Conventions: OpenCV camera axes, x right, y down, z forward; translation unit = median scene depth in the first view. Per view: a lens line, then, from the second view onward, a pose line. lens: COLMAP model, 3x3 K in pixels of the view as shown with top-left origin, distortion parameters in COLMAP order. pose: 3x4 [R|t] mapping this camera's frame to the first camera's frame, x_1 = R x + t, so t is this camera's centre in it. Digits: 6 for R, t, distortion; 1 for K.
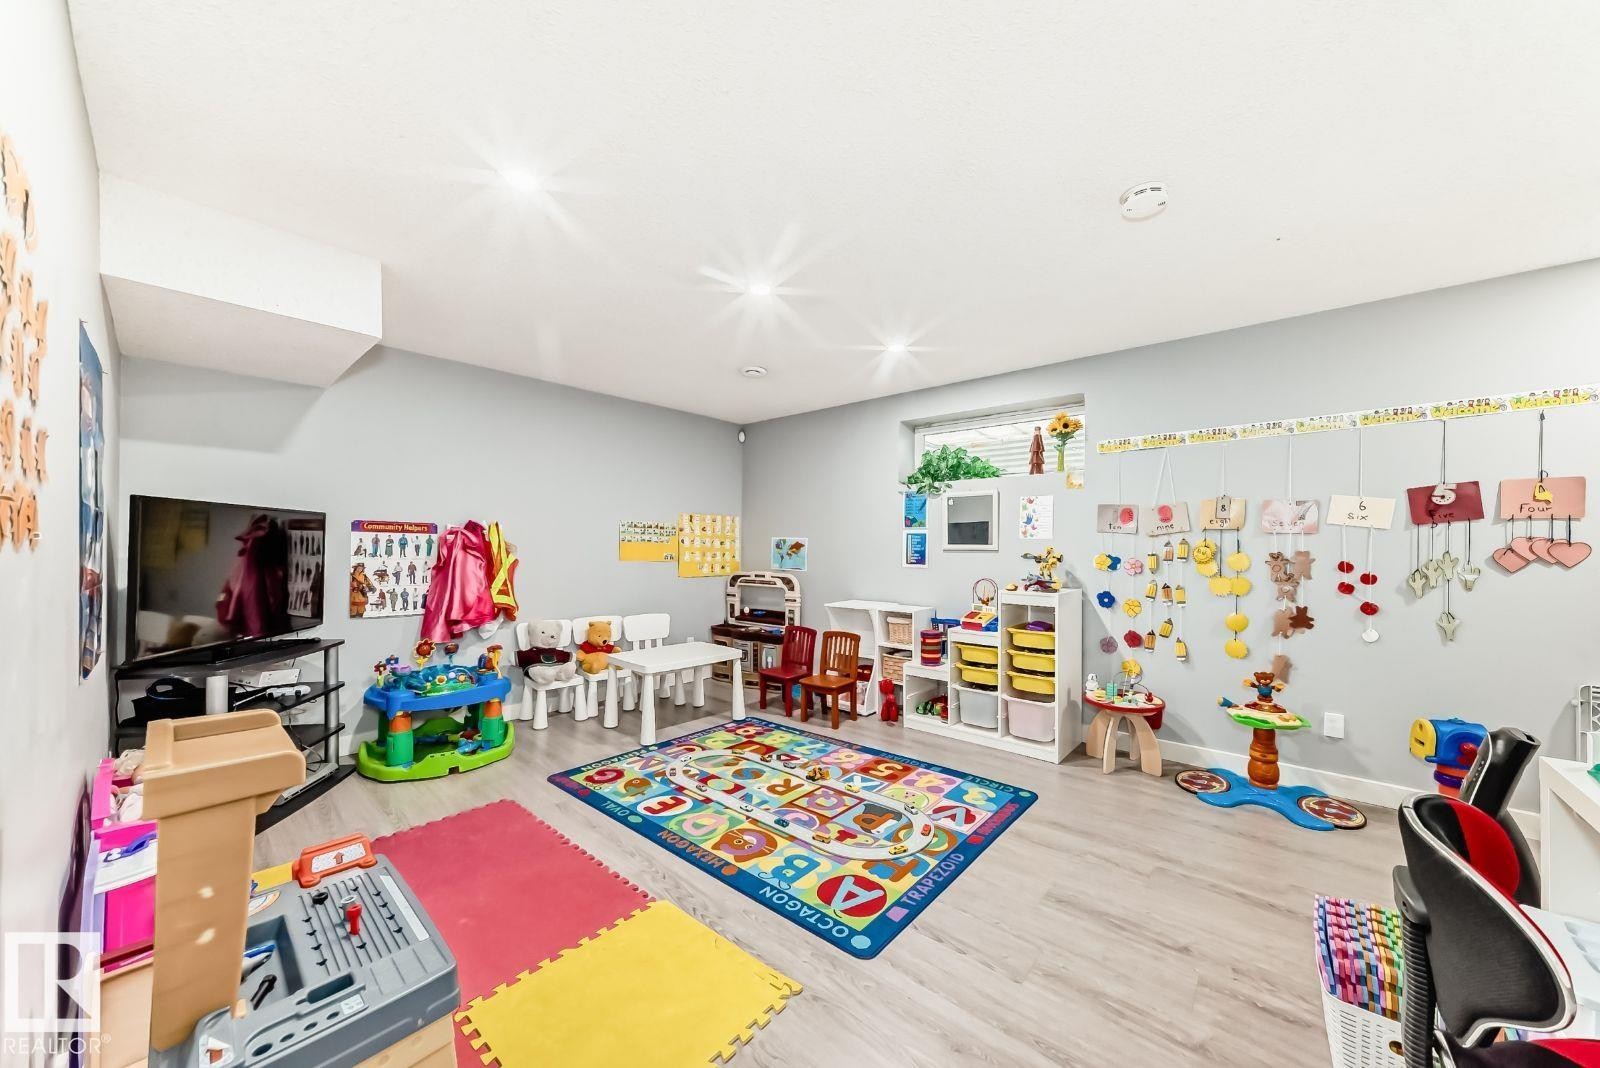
lens RADIAL K [[559.7, 0, 809.7], [0, 559.7, 541.7], [0, 0, 1]] dist [-0.019243, 0.001816]
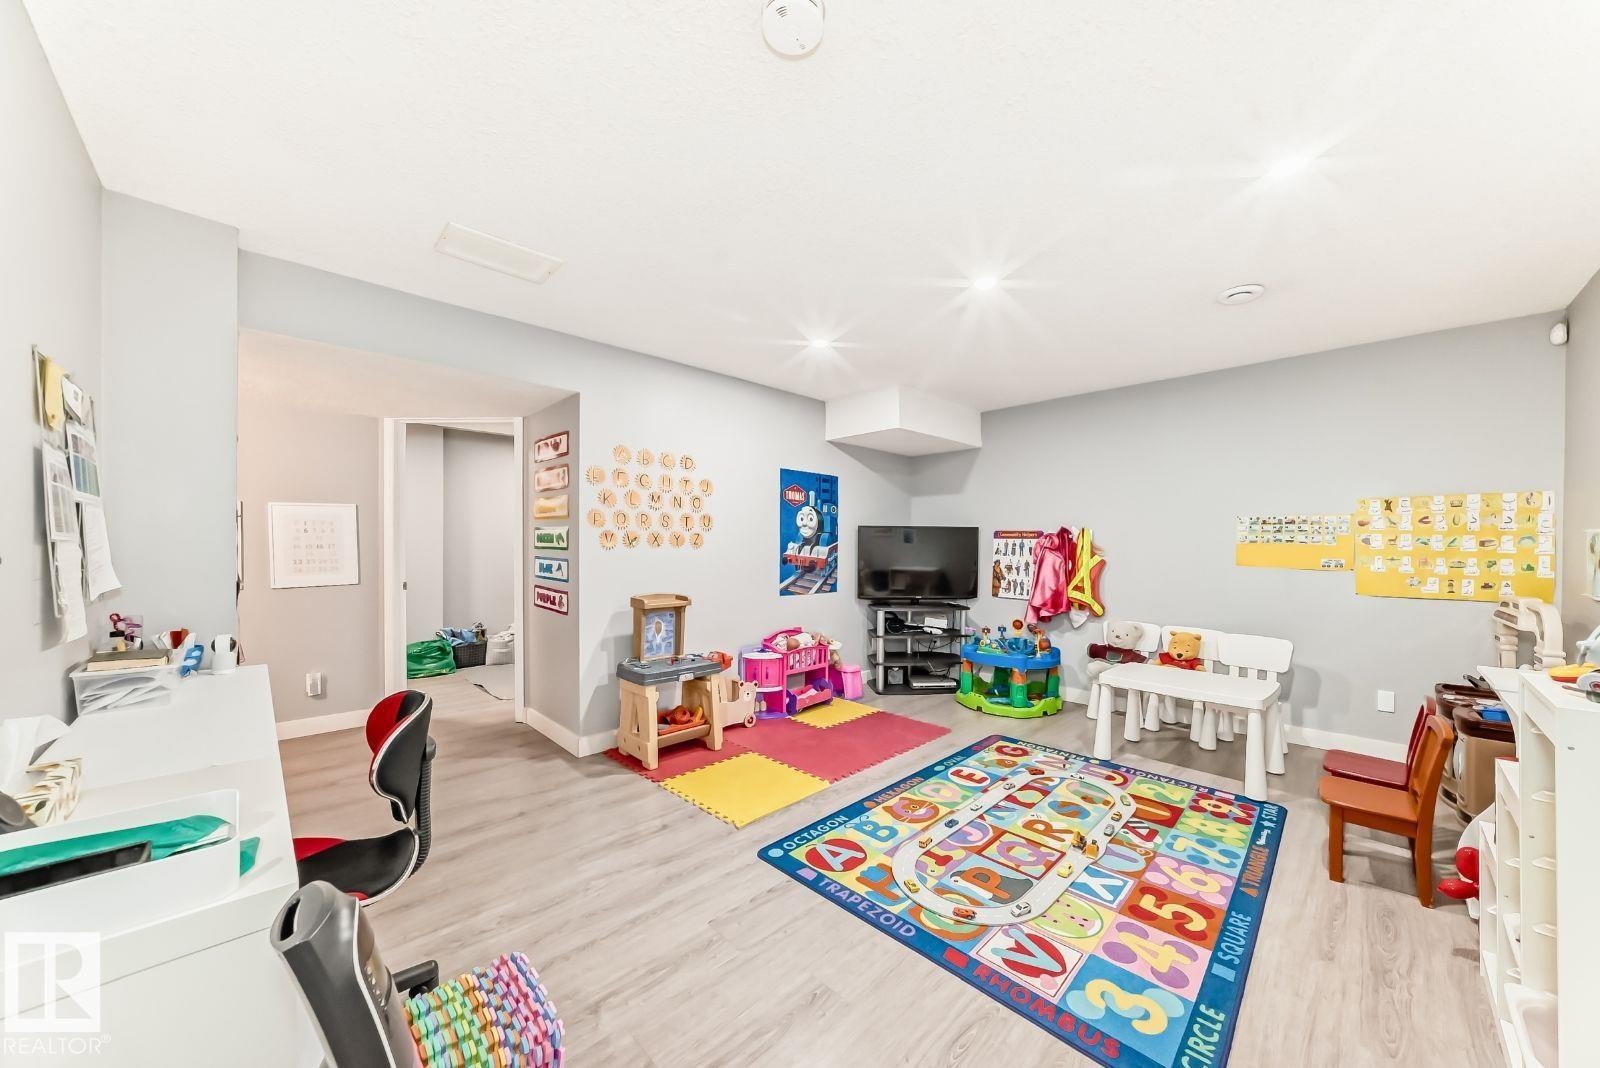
lens RADIAL K [[559.7, 0, 812.4], [0, 559.7, 542.7], [0, 0, 1]] dist [-0.019243, 0.001816]
pose [[-0.063900, -0.011805, -0.997887, 0.767770], [0.005840, 0.999908, -0.012203, 0.009242], [0.997939, -0.006607, -0.063825, 0.648313]]
